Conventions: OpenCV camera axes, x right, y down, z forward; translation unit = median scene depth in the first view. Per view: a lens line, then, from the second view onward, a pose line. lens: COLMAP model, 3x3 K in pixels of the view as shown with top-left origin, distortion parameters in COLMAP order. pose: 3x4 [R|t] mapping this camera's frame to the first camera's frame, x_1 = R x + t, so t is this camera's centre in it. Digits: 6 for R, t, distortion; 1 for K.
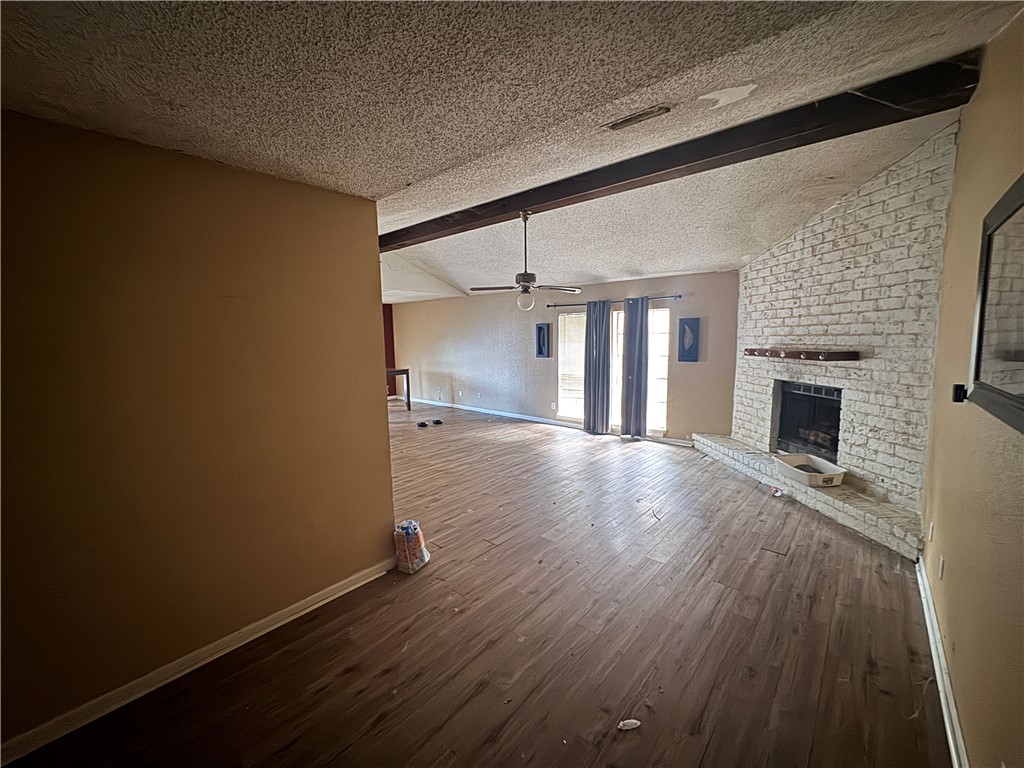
lens RADIAL K [[412.4, 0, 508.1], [0, 412.4, 383.0], [0, 0, 1]] dist [-0.002957, -0.000456]
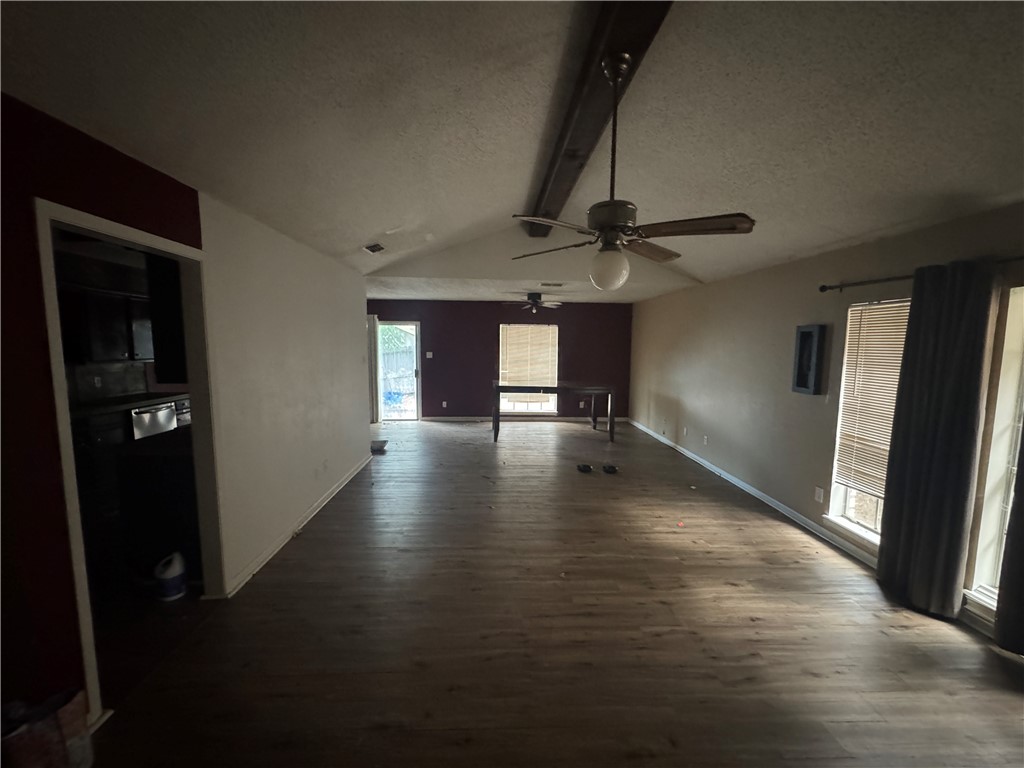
lens RADIAL K [[412.4, 0, 514.8], [0, 412.4, 381.3], [0, 0, 1]] dist [-0.002957, -0.000456]
pose [[0.704353, 0.091494, -0.703929, 0.194139], [-0.108503, 0.993882, 0.020613, -0.050128], [0.701509, 0.061860, 0.709971, 0.417456]]
